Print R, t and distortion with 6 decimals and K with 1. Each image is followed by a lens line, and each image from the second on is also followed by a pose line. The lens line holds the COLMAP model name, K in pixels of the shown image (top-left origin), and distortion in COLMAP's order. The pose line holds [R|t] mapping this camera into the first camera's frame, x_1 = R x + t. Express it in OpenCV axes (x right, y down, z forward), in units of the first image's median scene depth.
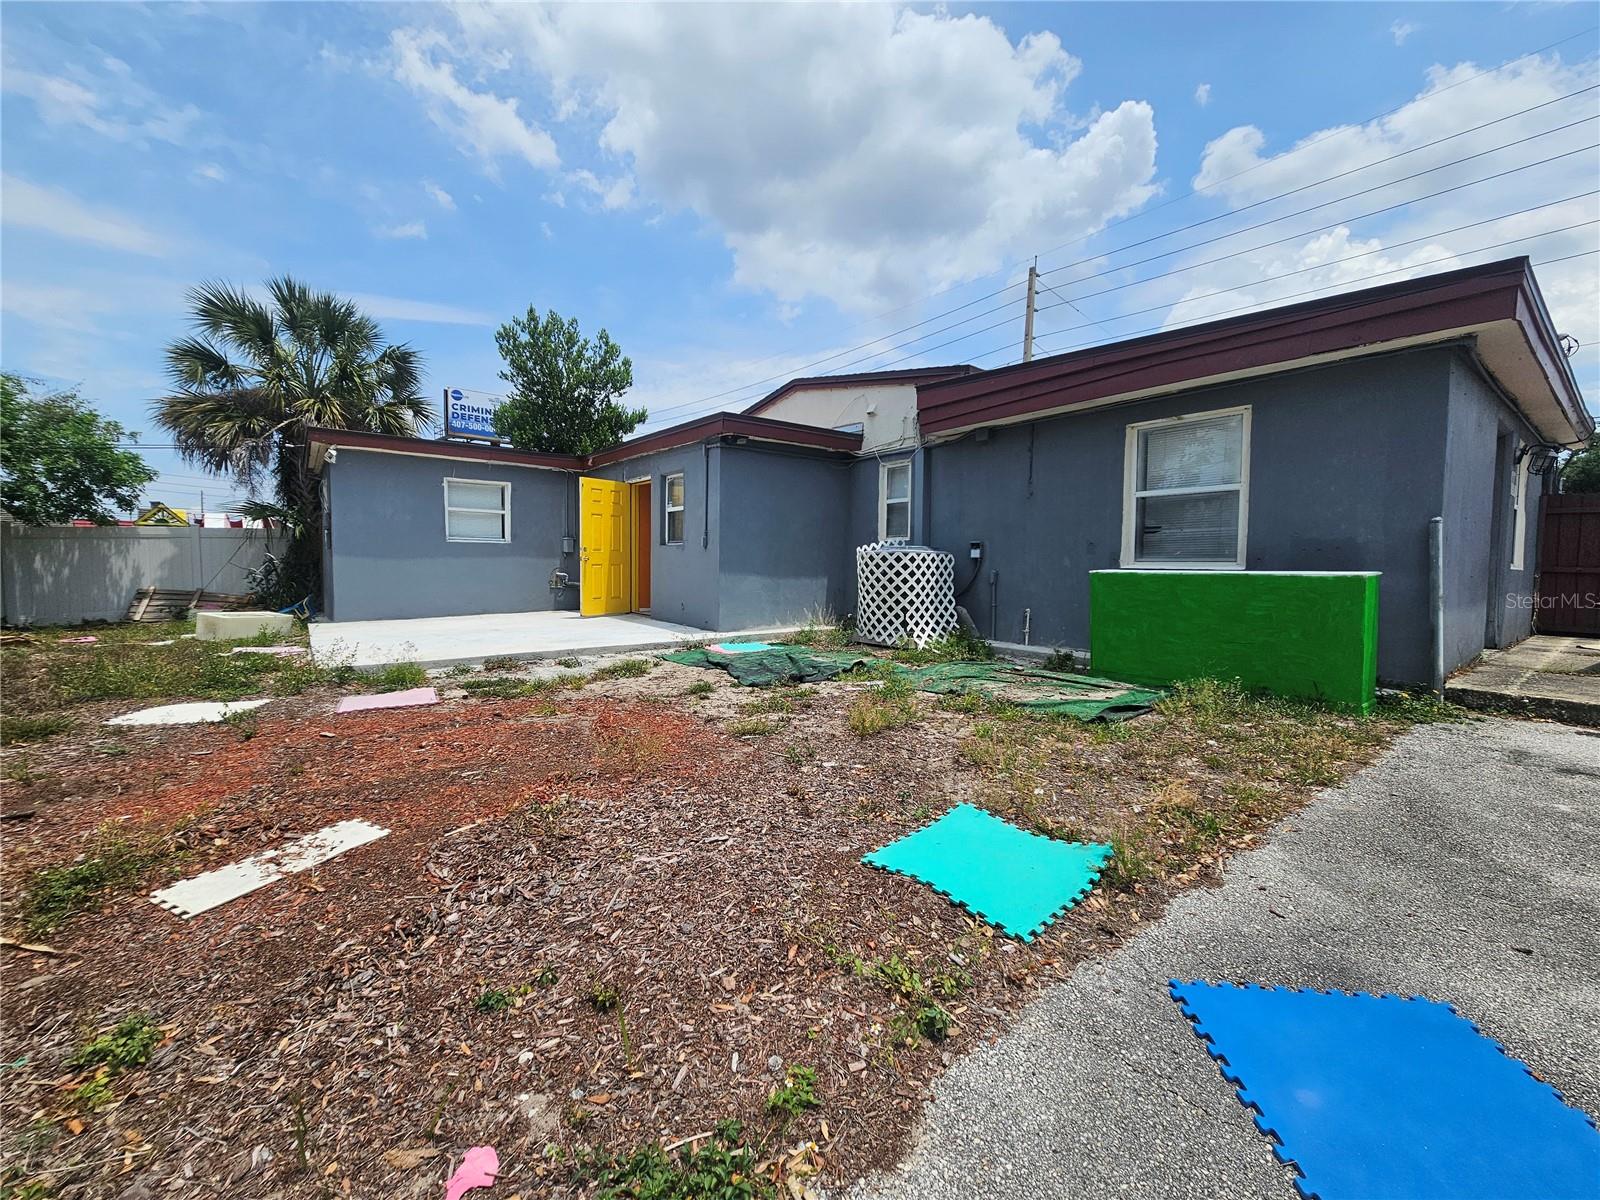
lens RADIAL K [[674.2, 0, 806.5], [0, 674.2, 599.3], [0, 0, 1]] dist [-0.001377, 0.003254]
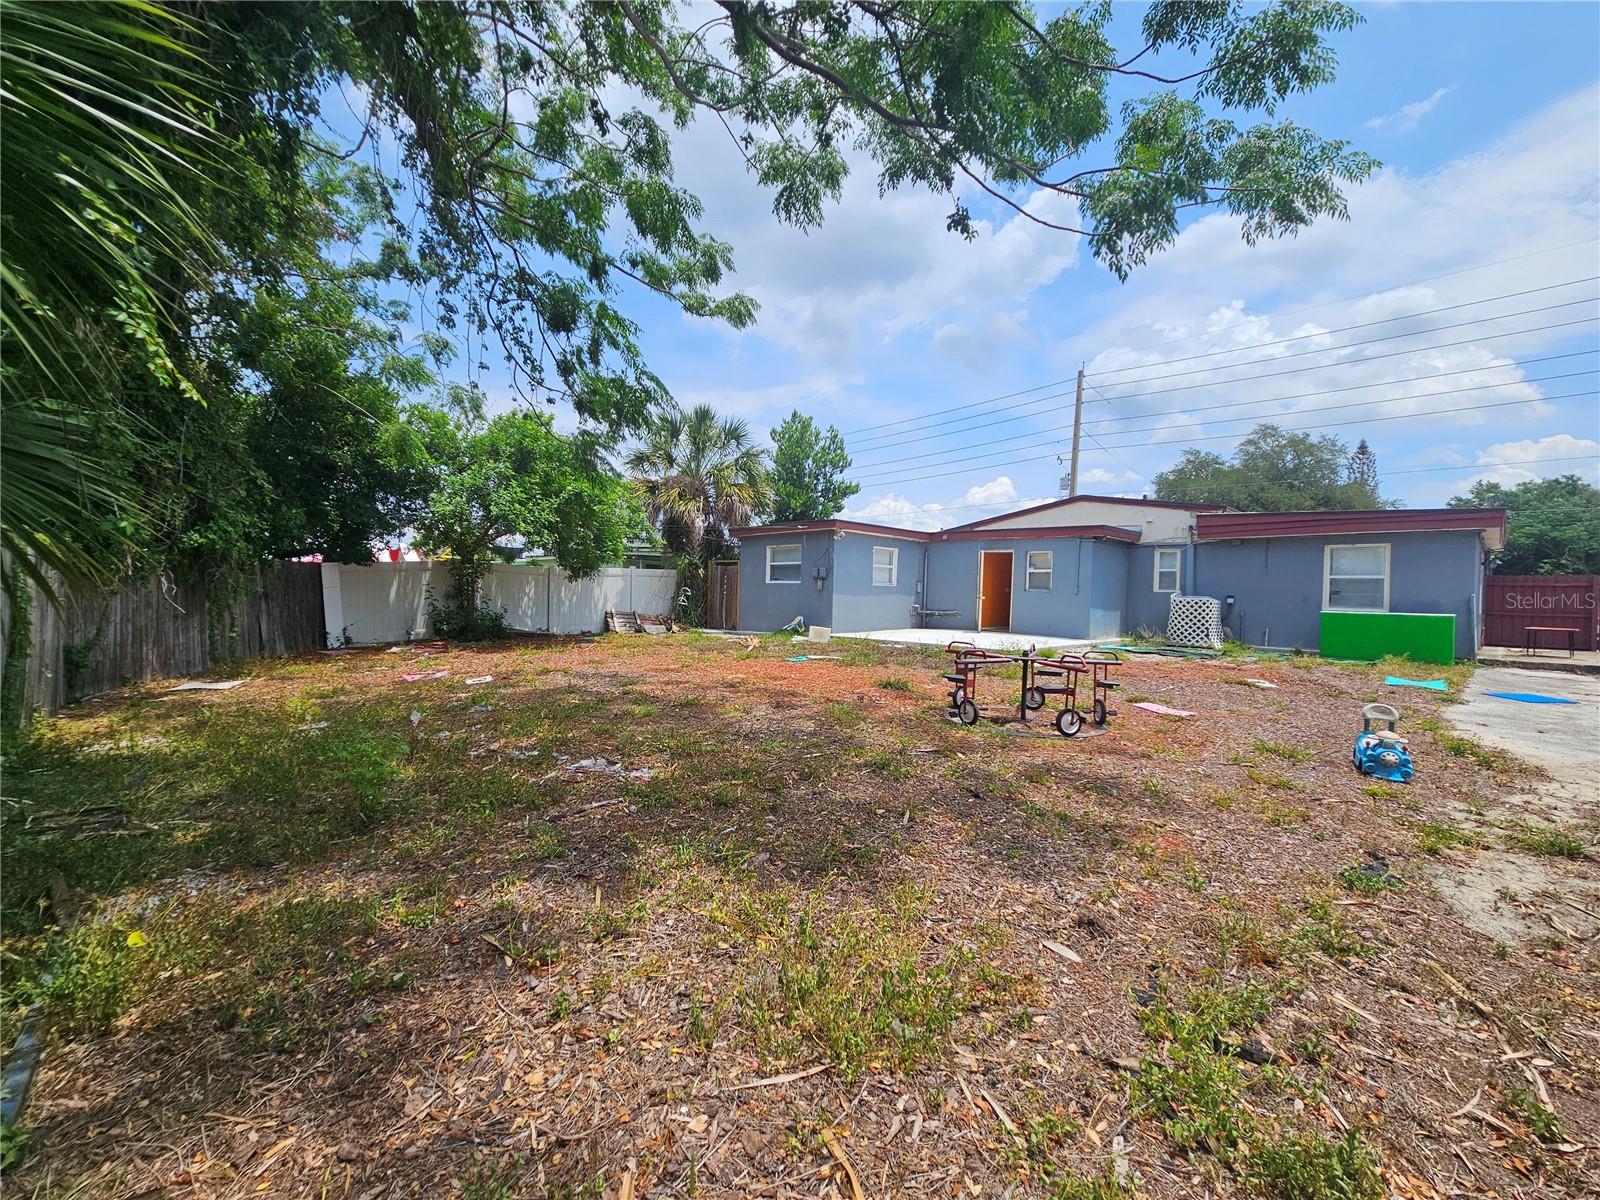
lens RADIAL K [[667.1, 0, 798.4], [0, 667.1, 615.1], [0, 0, 1]] dist [0.000572, 0.000360]
pose [[0.995191, 0.015358, 0.096739, -1.053218], [-0.013311, 0.999674, -0.021765, 0.029458], [-0.097042, 0.020373, 0.995072, -0.728042]]
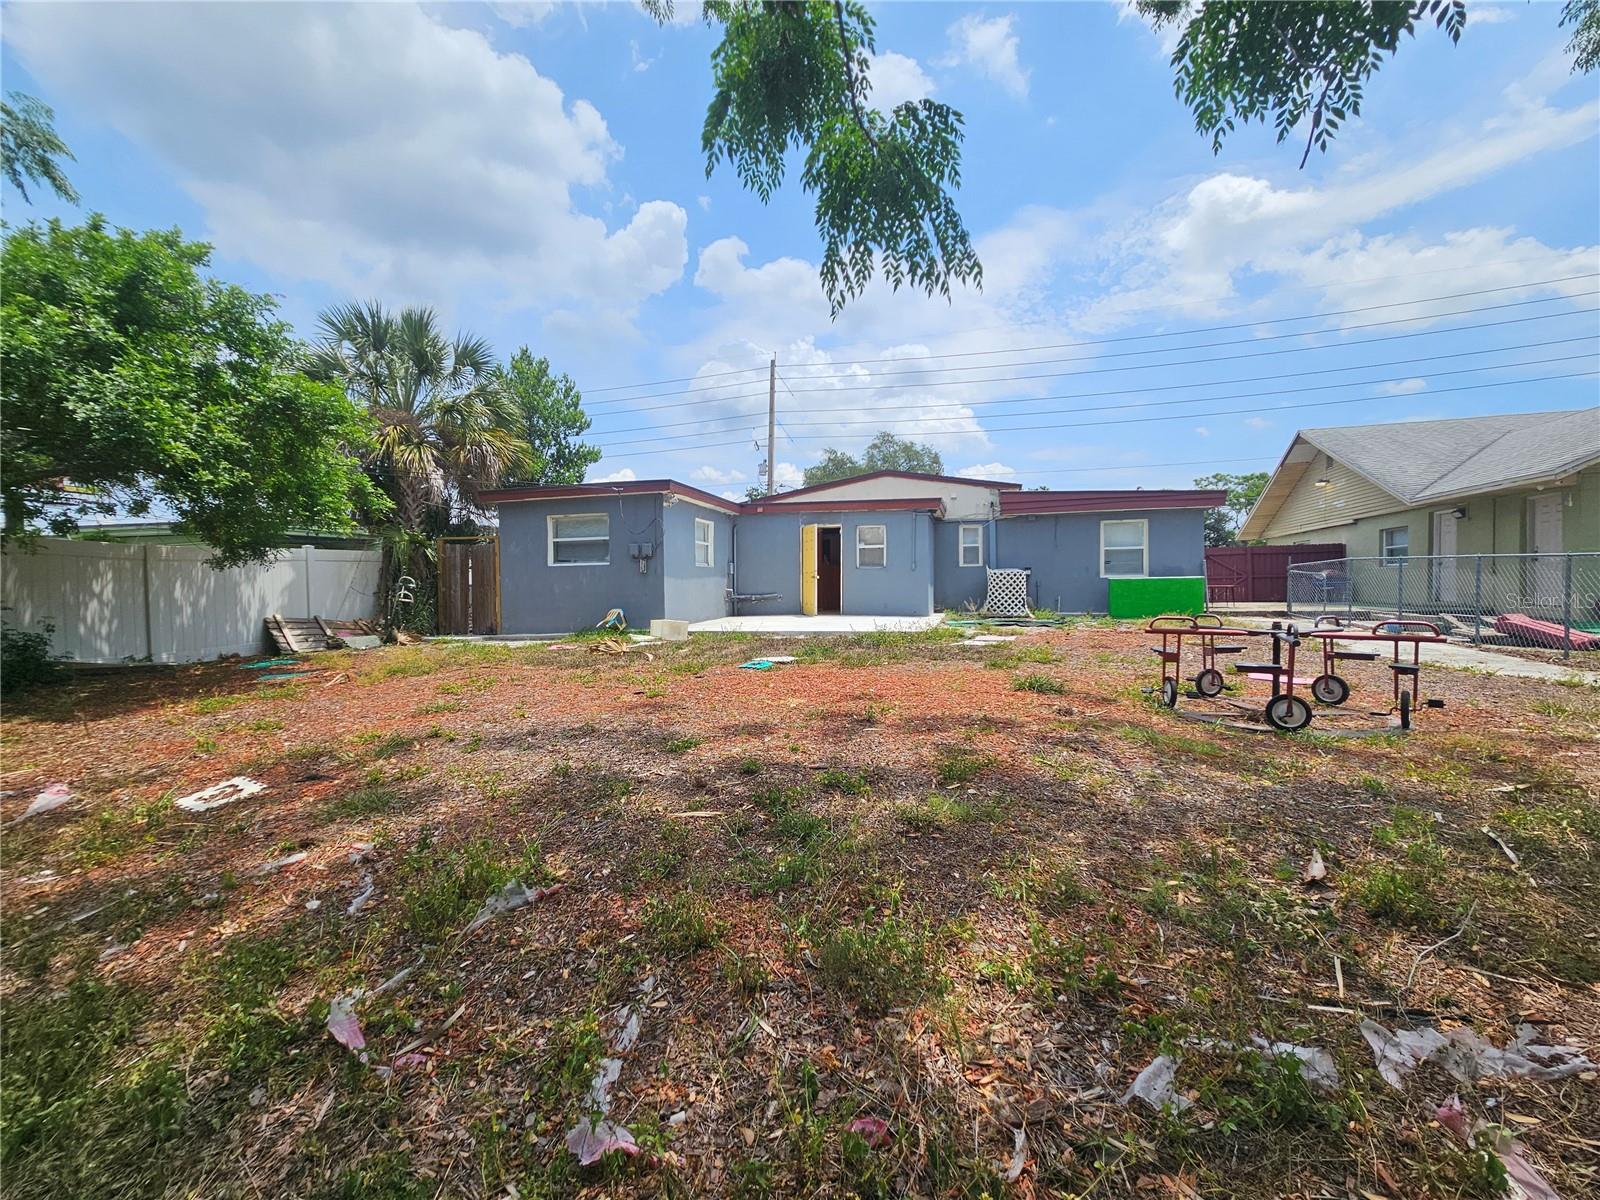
lens RADIAL K [[654.6, 0, 788.8], [0, 654.6, 597.7], [0, 0, 1]] dist [-0.000470, 0.000228]
pose [[0.798353, -0.026803, 0.601593, -1.410764], [0.050867, 0.998440, -0.023021, 0.018557], [-0.600038, 0.048980, 0.798471, -0.175581]]
